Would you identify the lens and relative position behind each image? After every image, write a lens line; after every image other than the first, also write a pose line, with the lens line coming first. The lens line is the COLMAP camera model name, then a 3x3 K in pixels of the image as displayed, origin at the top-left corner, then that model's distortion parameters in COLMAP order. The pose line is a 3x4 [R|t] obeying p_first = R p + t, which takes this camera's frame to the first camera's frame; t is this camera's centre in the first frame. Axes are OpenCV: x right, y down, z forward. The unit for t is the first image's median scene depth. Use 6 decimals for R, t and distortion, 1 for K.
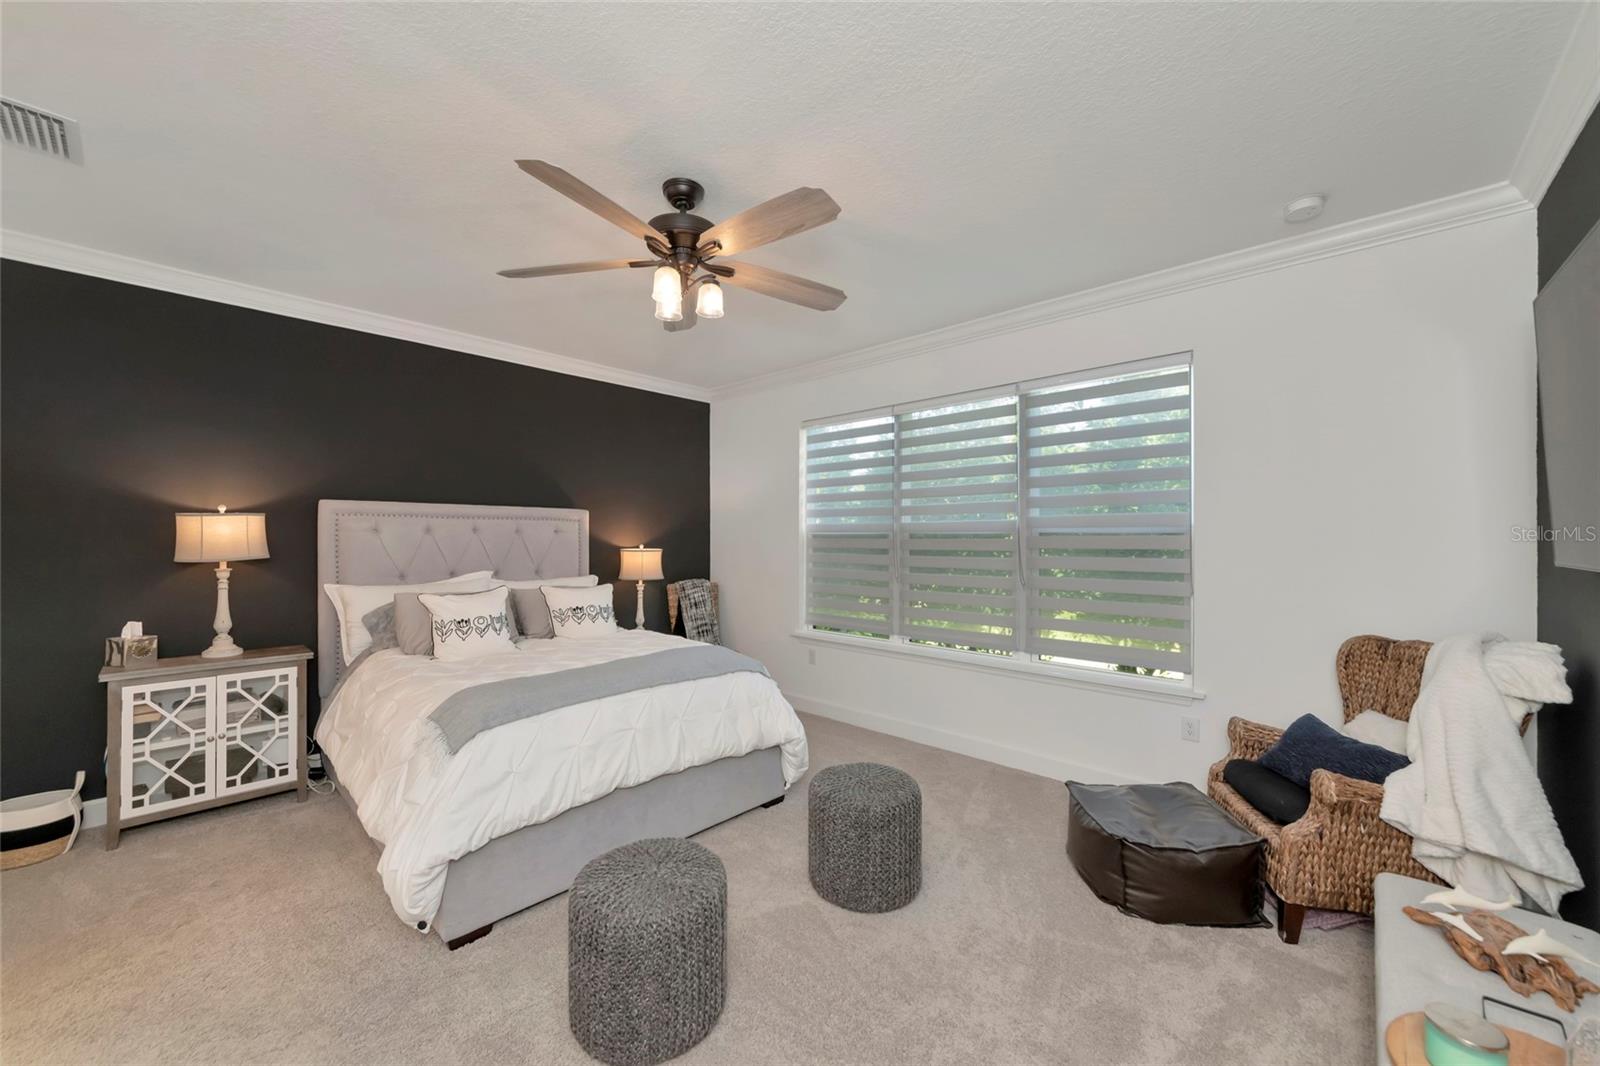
lens RADIAL K [[606.3, 0, 800.0], [0, 606.3, 533.0], [0, 0, 1]] dist [0.011835, -0.006705]
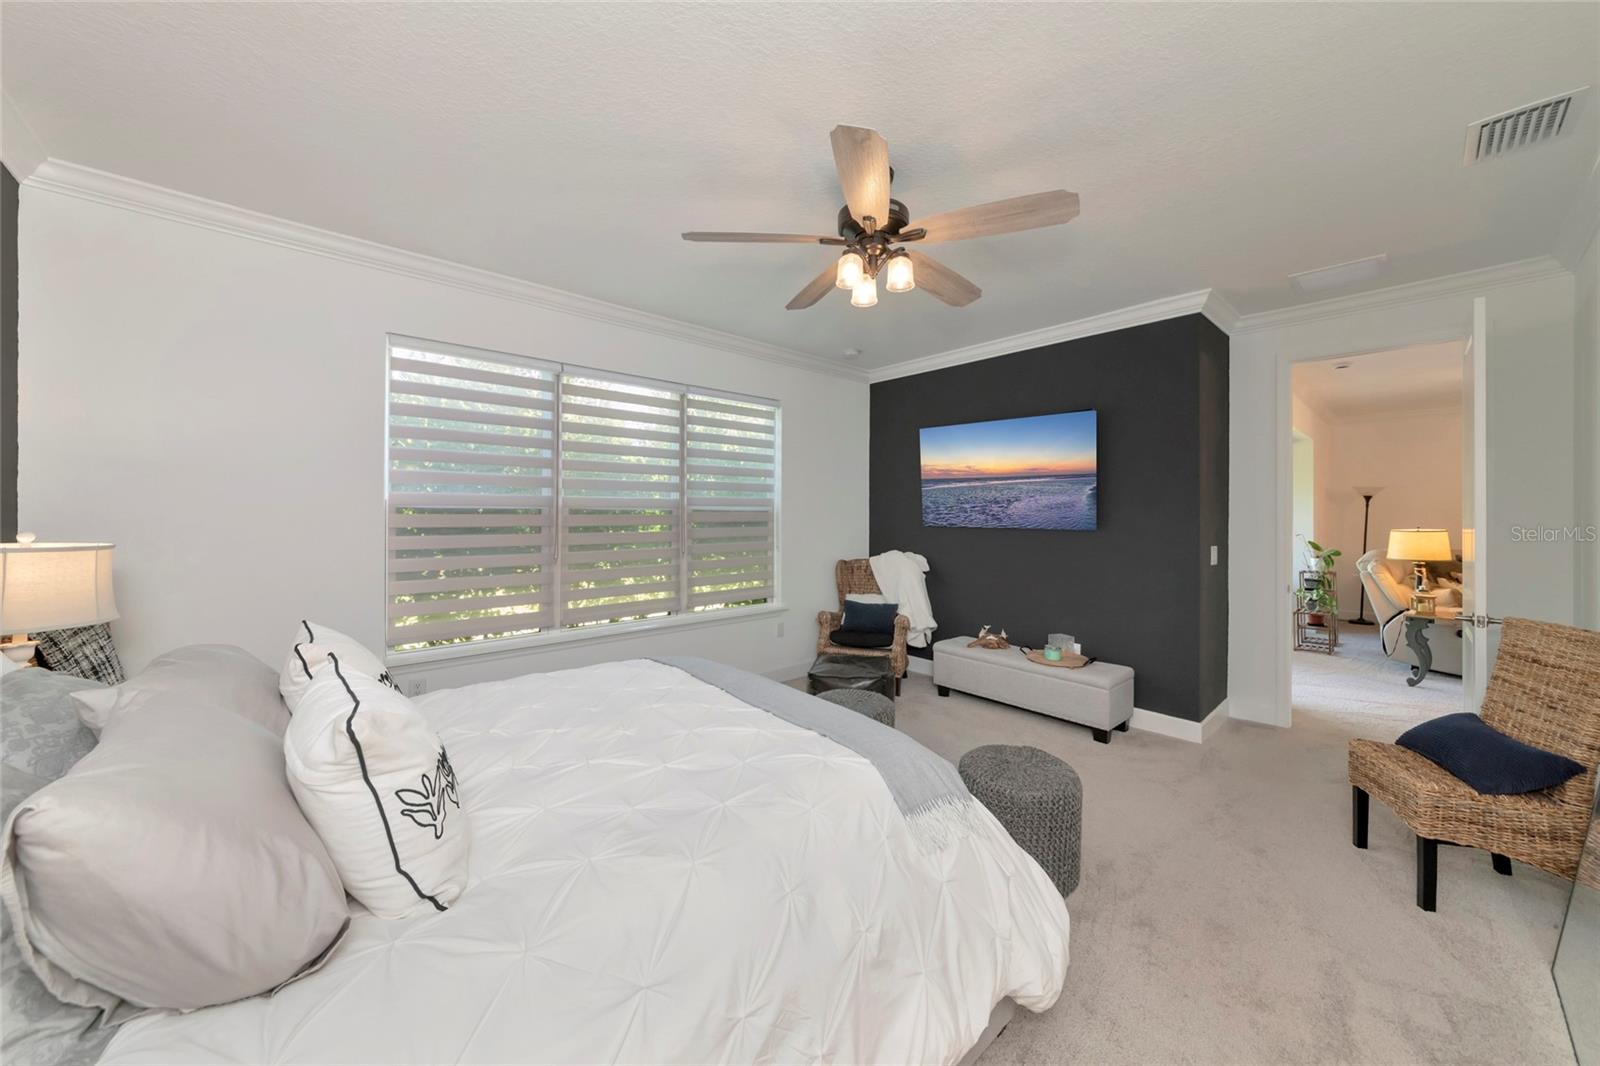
lens RADIAL K [[535.2, 0, 793.8], [0, 535.2, 516.6], [0, 0, 1]] dist [-0.000634, 0.000029]
pose [[0.117131, -0.000678, 0.993116, -0.581310], [-0.003723, 0.999992, 0.001122, 0.010835], [-0.993110, -0.003829, 0.117127, 0.582381]]
